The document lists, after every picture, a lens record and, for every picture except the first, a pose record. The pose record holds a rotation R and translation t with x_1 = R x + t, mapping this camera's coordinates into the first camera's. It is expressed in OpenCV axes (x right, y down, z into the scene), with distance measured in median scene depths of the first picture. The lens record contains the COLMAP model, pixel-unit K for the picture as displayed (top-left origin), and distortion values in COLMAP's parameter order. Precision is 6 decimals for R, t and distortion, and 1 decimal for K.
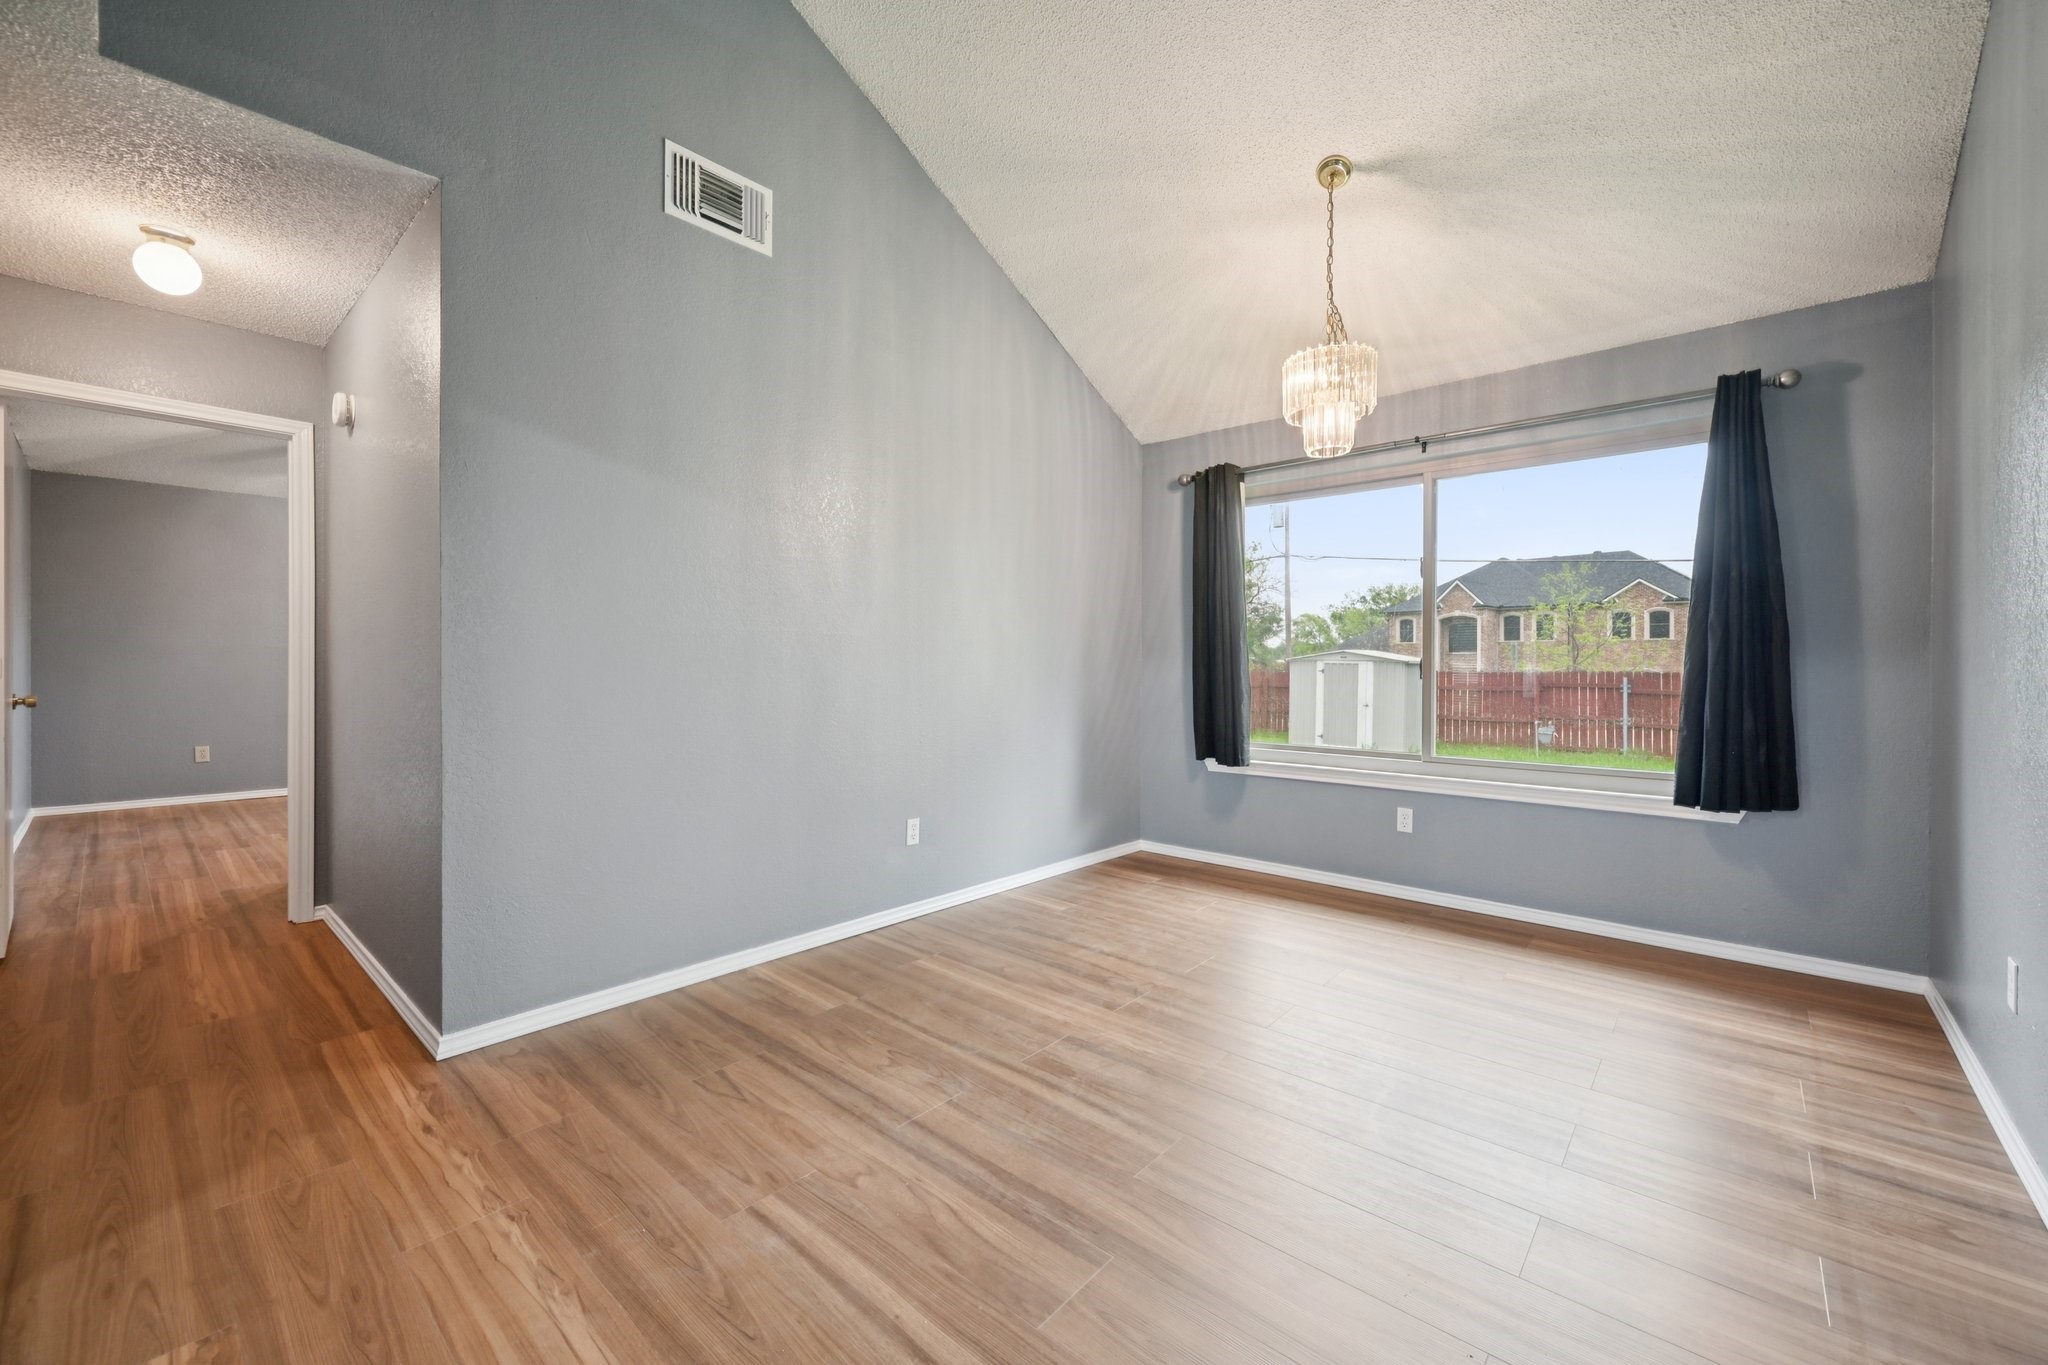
lens RADIAL K [[814.6, 0, 1025.4], [0, 814.6, 665.7], [0, 0, 1]] dist [0.001568, -0.000353]
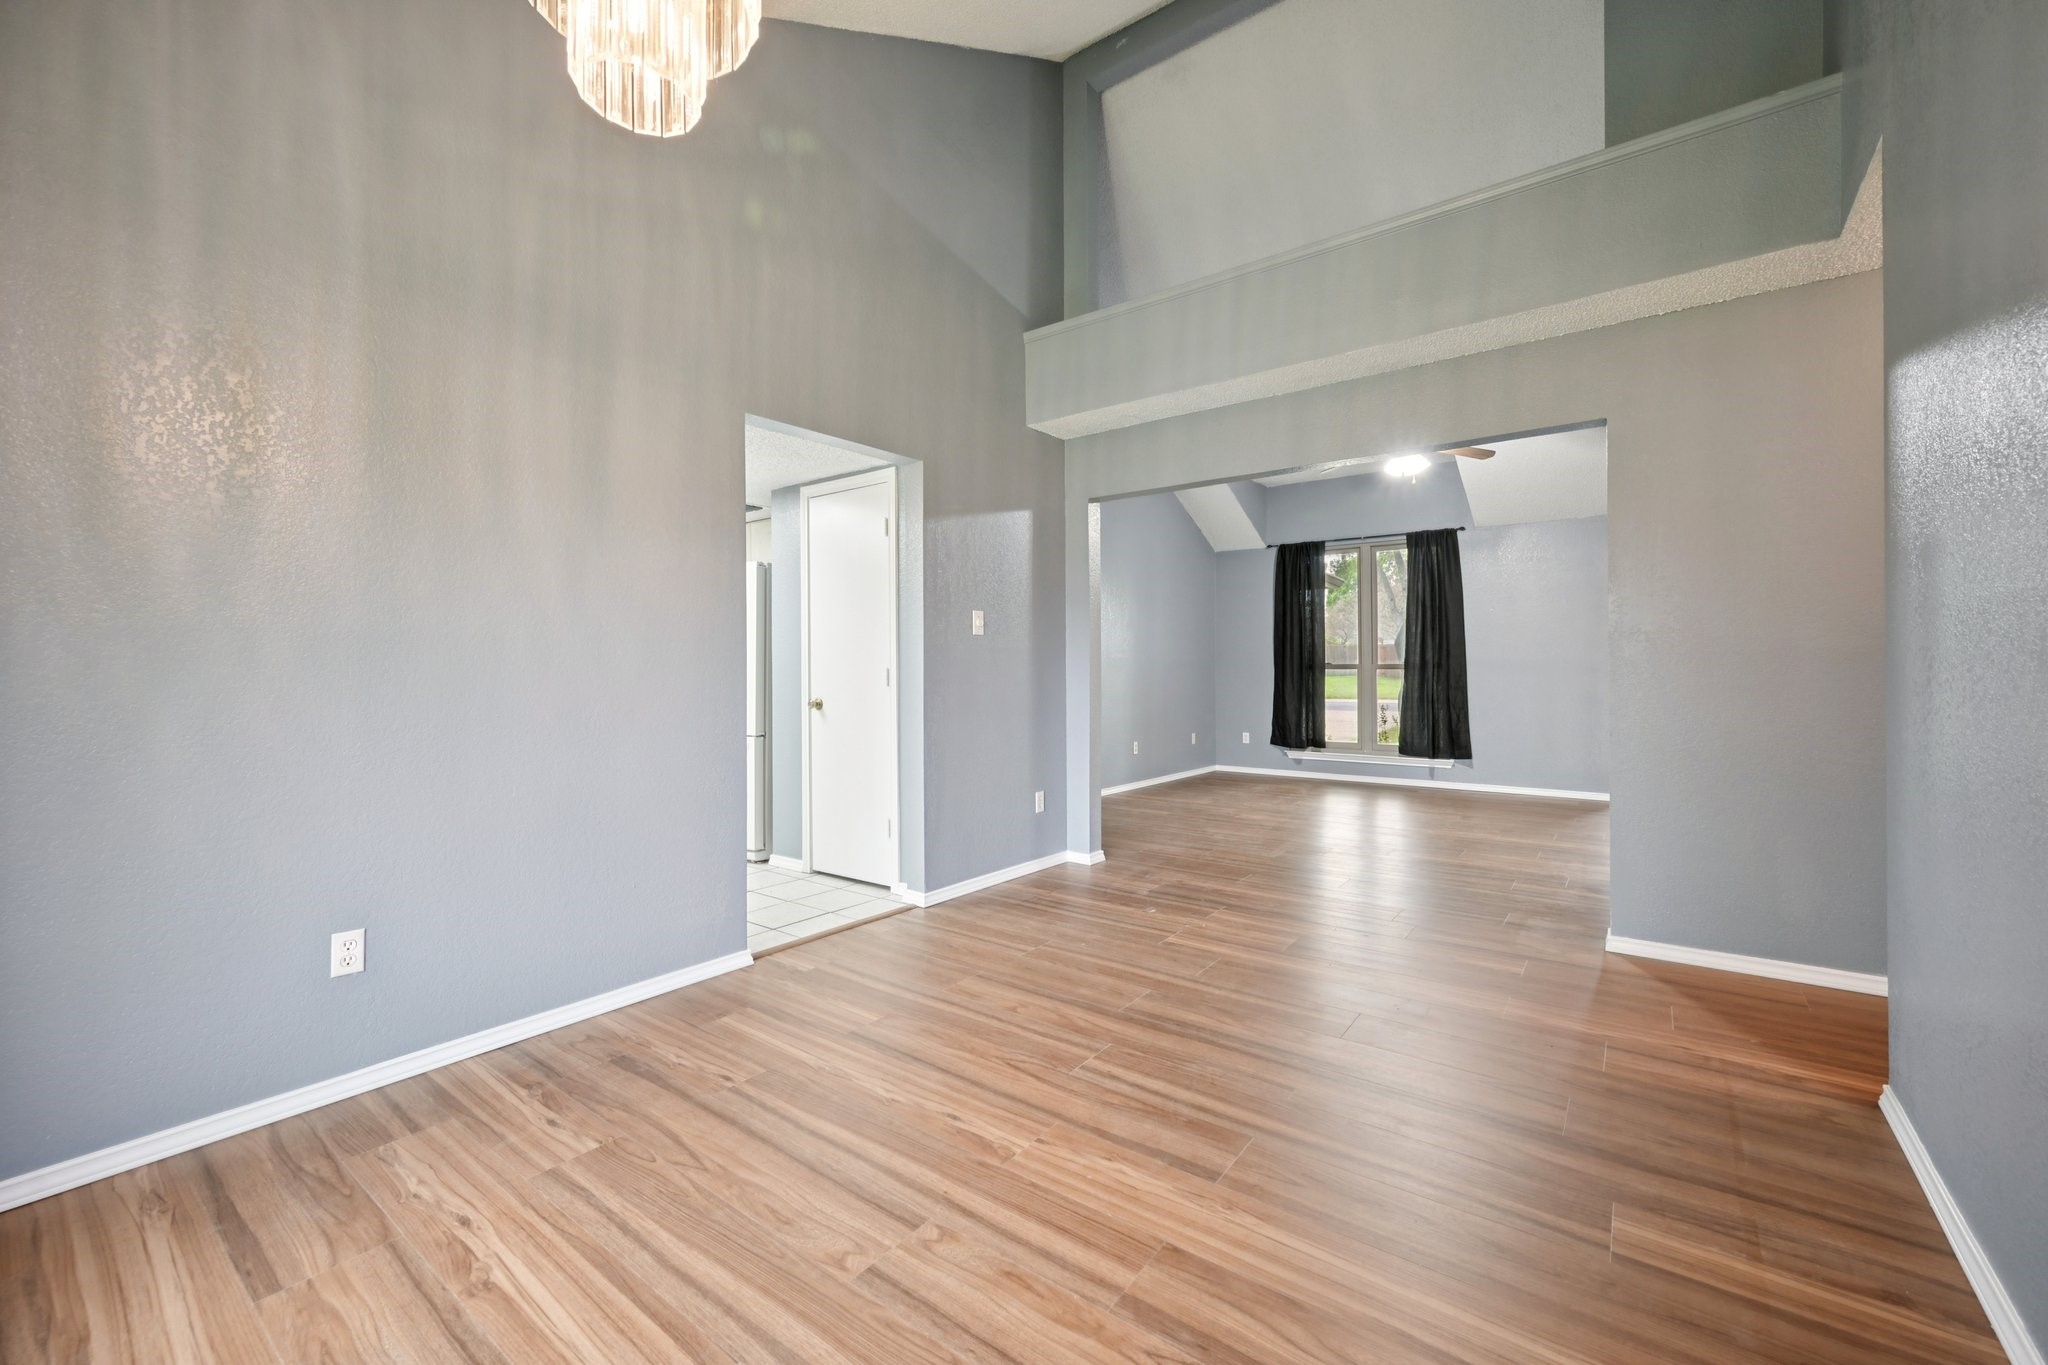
lens RADIAL K [[814.6, 0, 1028.7], [0, 814.6, 677.9], [0, 0, 1]] dist [0.001568, -0.000353]
pose [[-0.997259, 0.003892, -0.073883, 0.215680], [0.003399, 0.999971, 0.006792, 0.000388], [0.073907, 0.006523, -0.997244, 1.368934]]
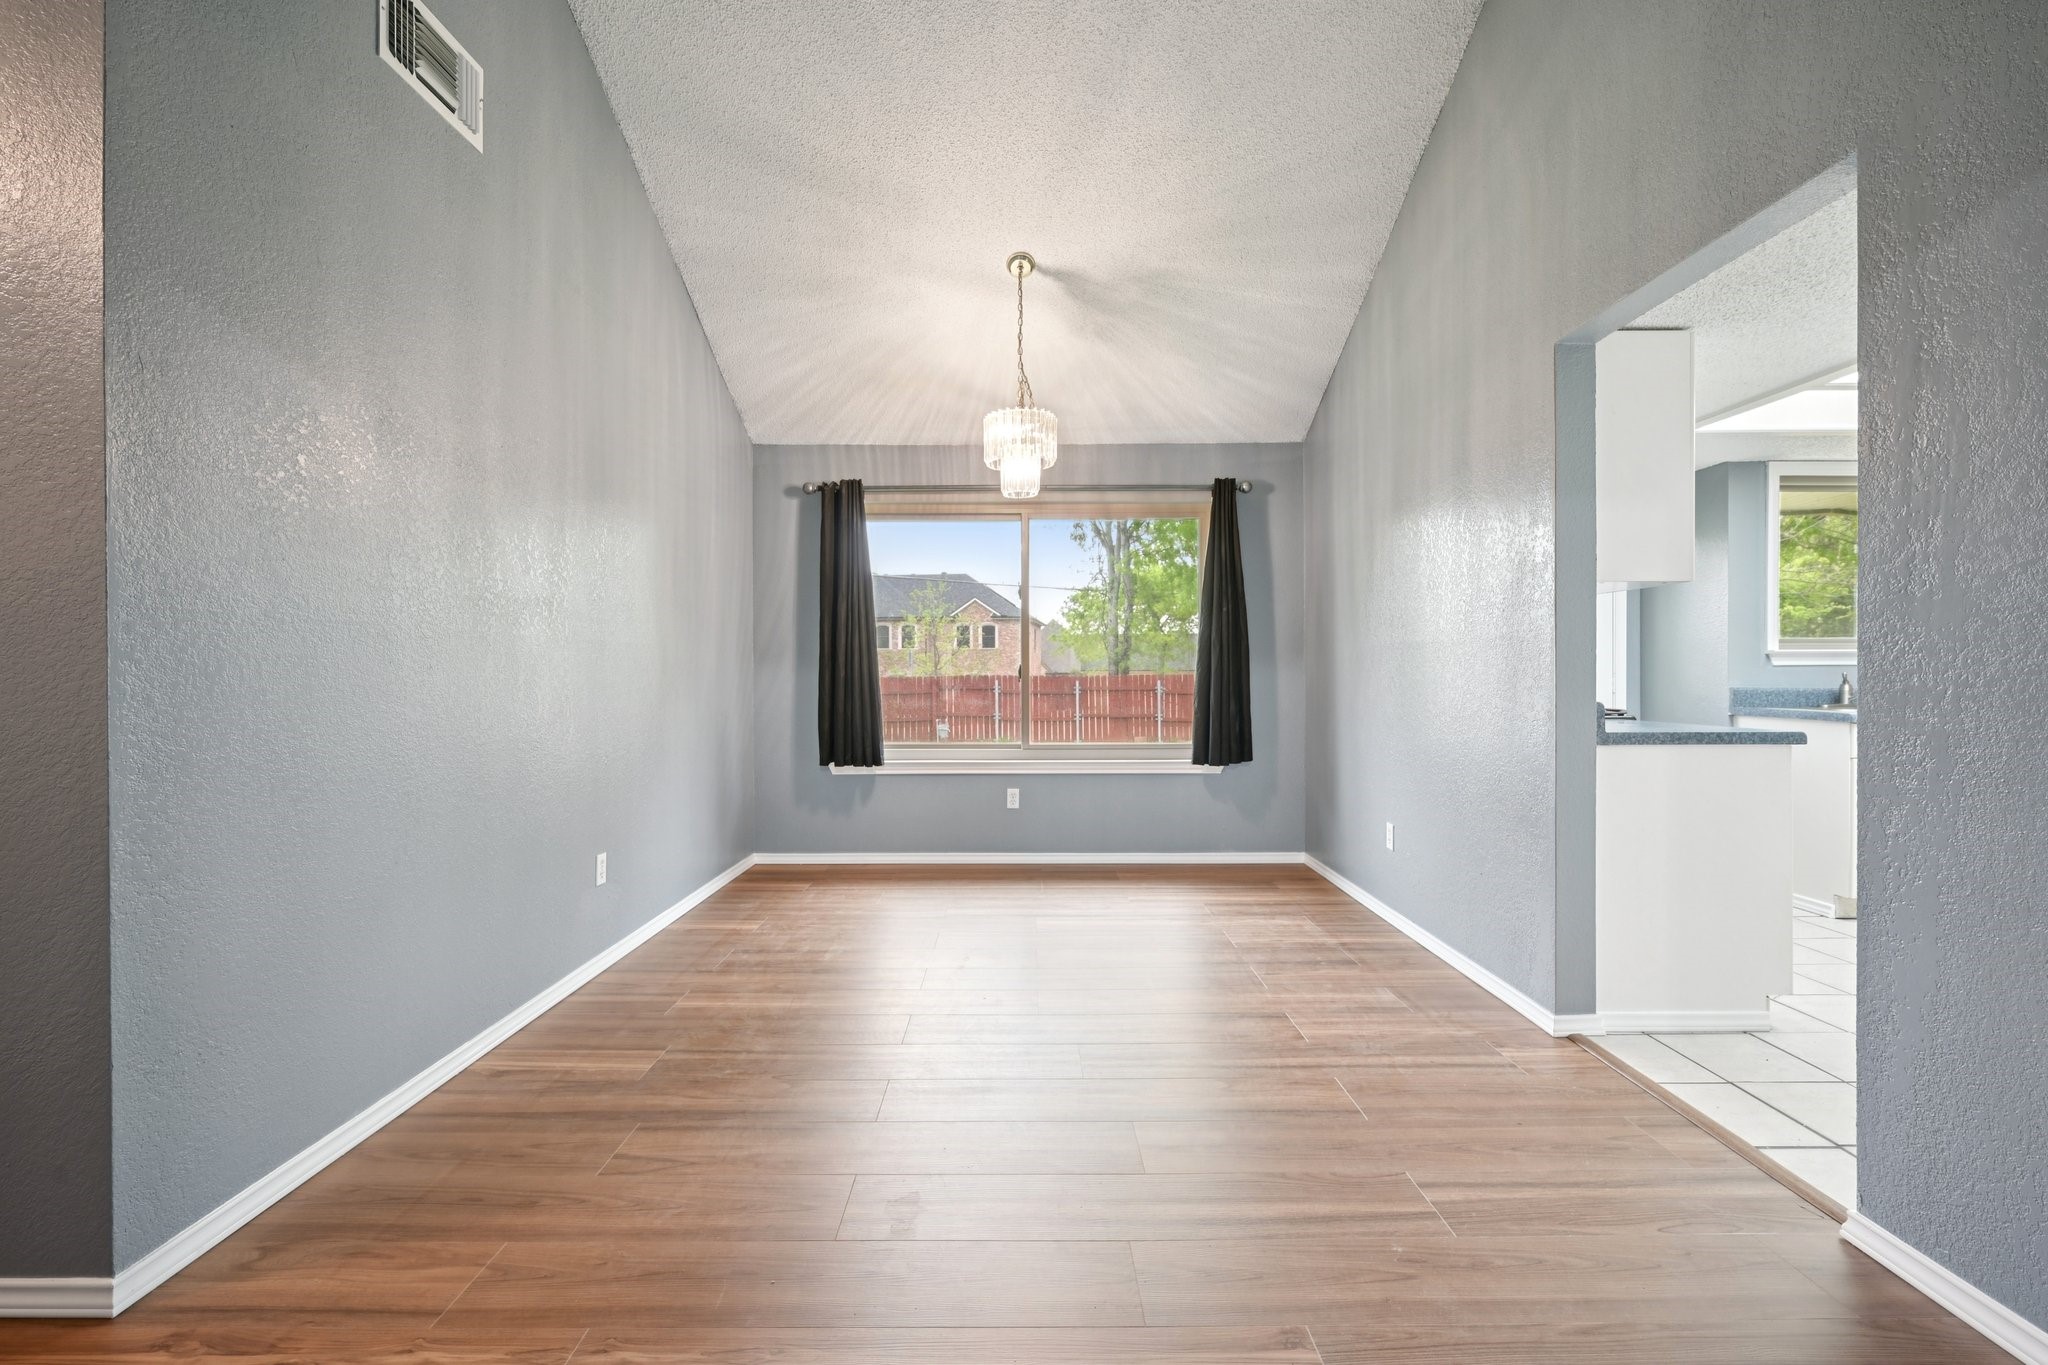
lens RADIAL K [[862.9, 0, 1021.3], [0, 862.9, 673.0], [0, 0, 1]] dist [0.000148, 0.000473]
pose [[0.750502, -0.007885, 0.660821, -0.473283], [0.007313, 0.999967, 0.003627, -0.002357], [-0.660827, 0.002111, 0.750535, 0.036354]]
